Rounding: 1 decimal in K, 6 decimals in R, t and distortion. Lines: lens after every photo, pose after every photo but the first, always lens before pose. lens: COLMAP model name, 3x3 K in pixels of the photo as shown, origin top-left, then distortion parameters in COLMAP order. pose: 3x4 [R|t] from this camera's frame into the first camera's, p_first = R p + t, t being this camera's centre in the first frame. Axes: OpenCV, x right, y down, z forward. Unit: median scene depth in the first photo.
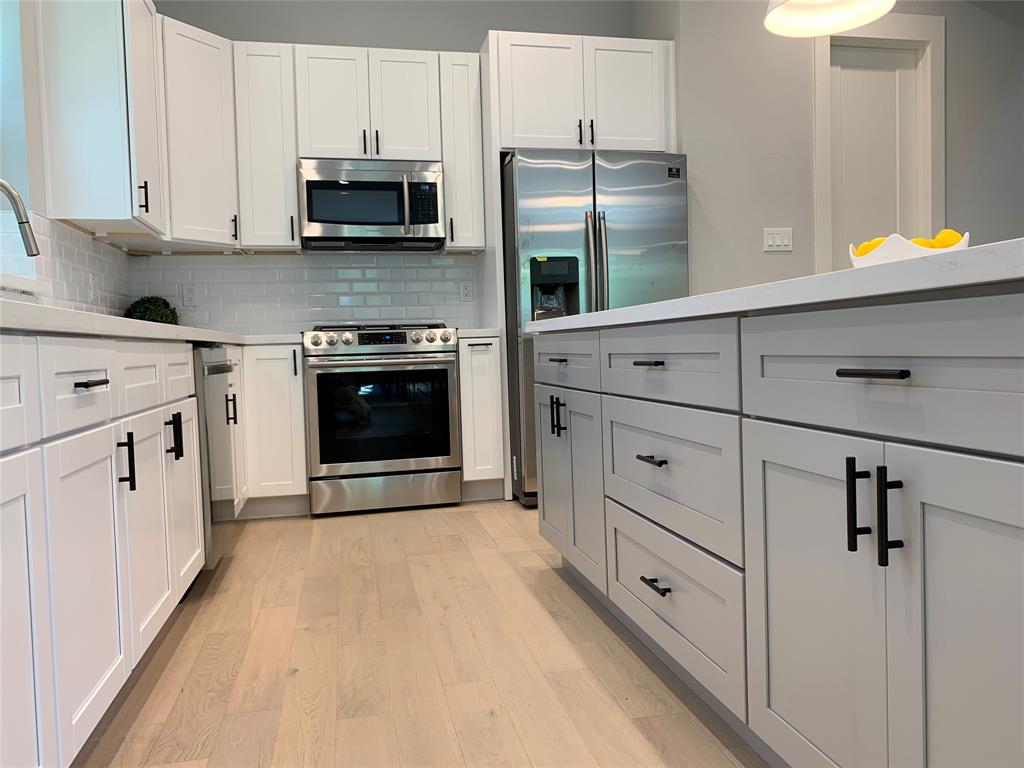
lens RADIAL K [[780.5, 0, 518.5], [0, 780.5, 381.2], [0, 0, 1]] dist [0.025660, -0.059361]
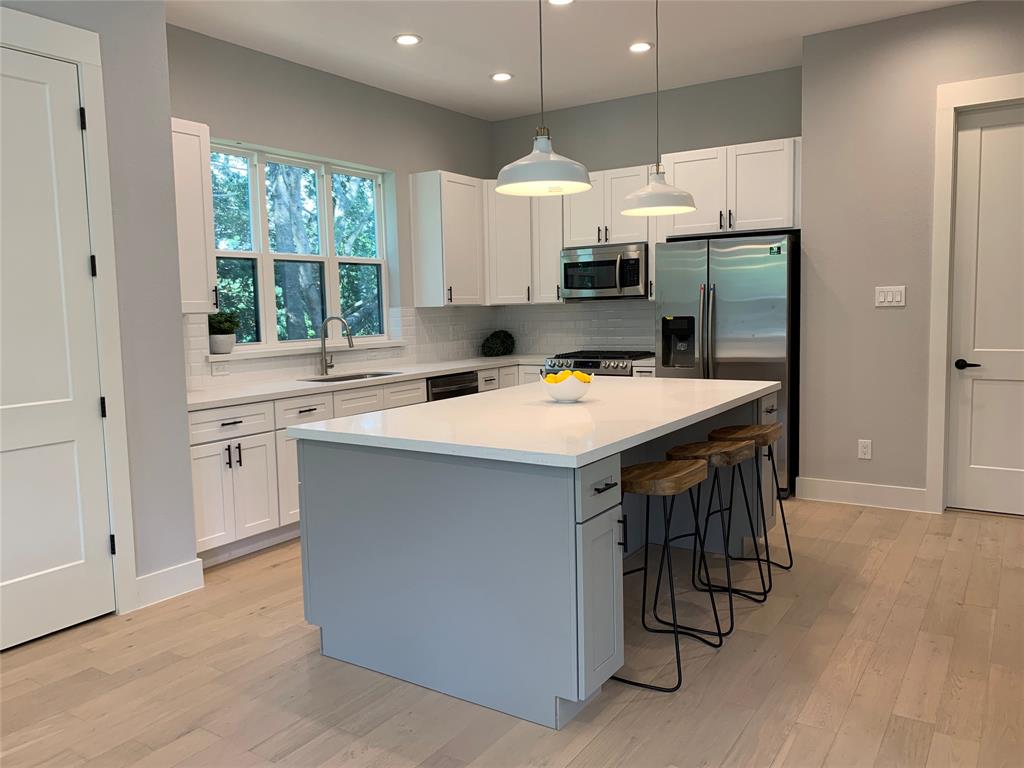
lens RADIAL K [[780.5, 0, 492.1], [0, 780.5, 389.9], [0, 0, 1]] dist [0.025660, -0.059361]
pose [[0.664991, 0.094965, -0.740789, 0.835672], [-0.028909, 0.994413, 0.101526, -0.151208], [0.746292, -0.046098, 0.664021, -0.194761]]
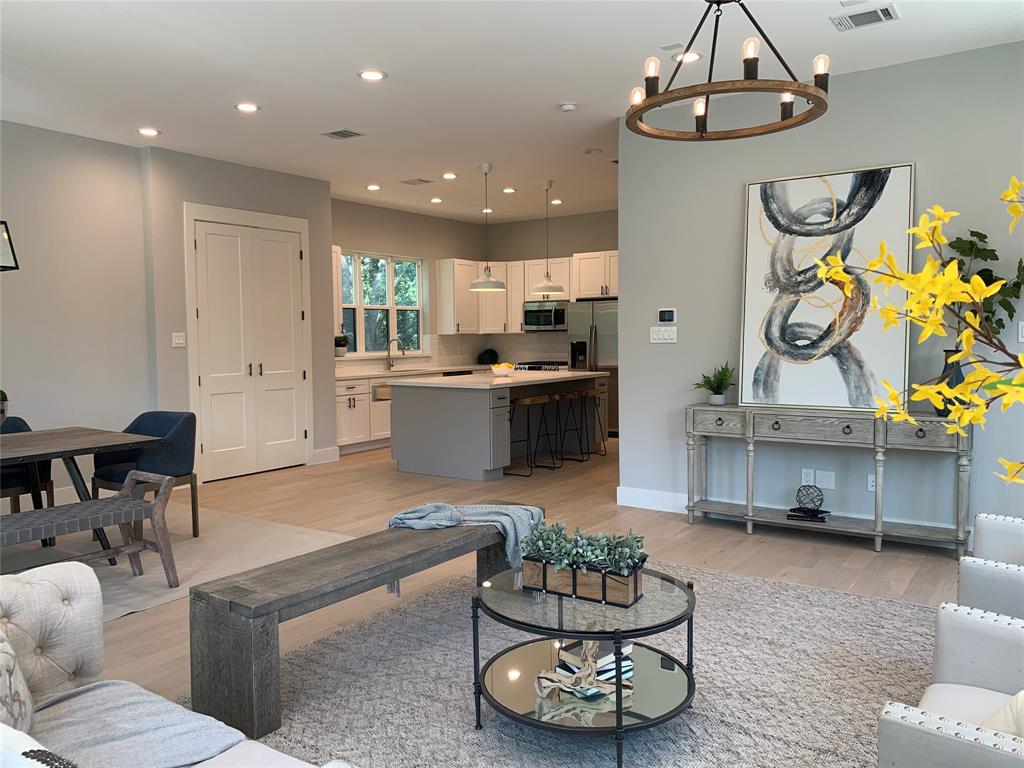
lens RADIAL K [[780.5, 0, 510.6], [0, 780.5, 389.7], [0, 0, 1]] dist [0.025660, -0.059361]
pose [[0.659516, 0.078201, -0.747612, 1.778715], [-0.042086, 0.996855, 0.067146, -0.154010], [0.750512, -0.012820, 0.660733, -0.877821]]
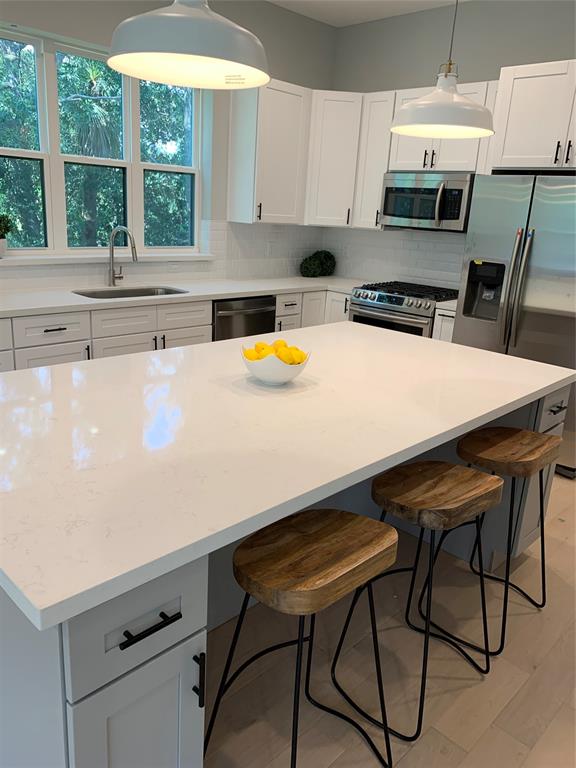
lens RADIAL K [[585.4, 0, 291.2], [0, 585.4, 381.6], [0, 0, 1]] dist [0.025660, -0.059361]
pose [[0.523251, 0.304861, -0.795781, 0.654332], [-0.112895, 0.950388, 0.289858, -0.202002], [0.844667, -0.061829, 0.531709, 0.198478]]
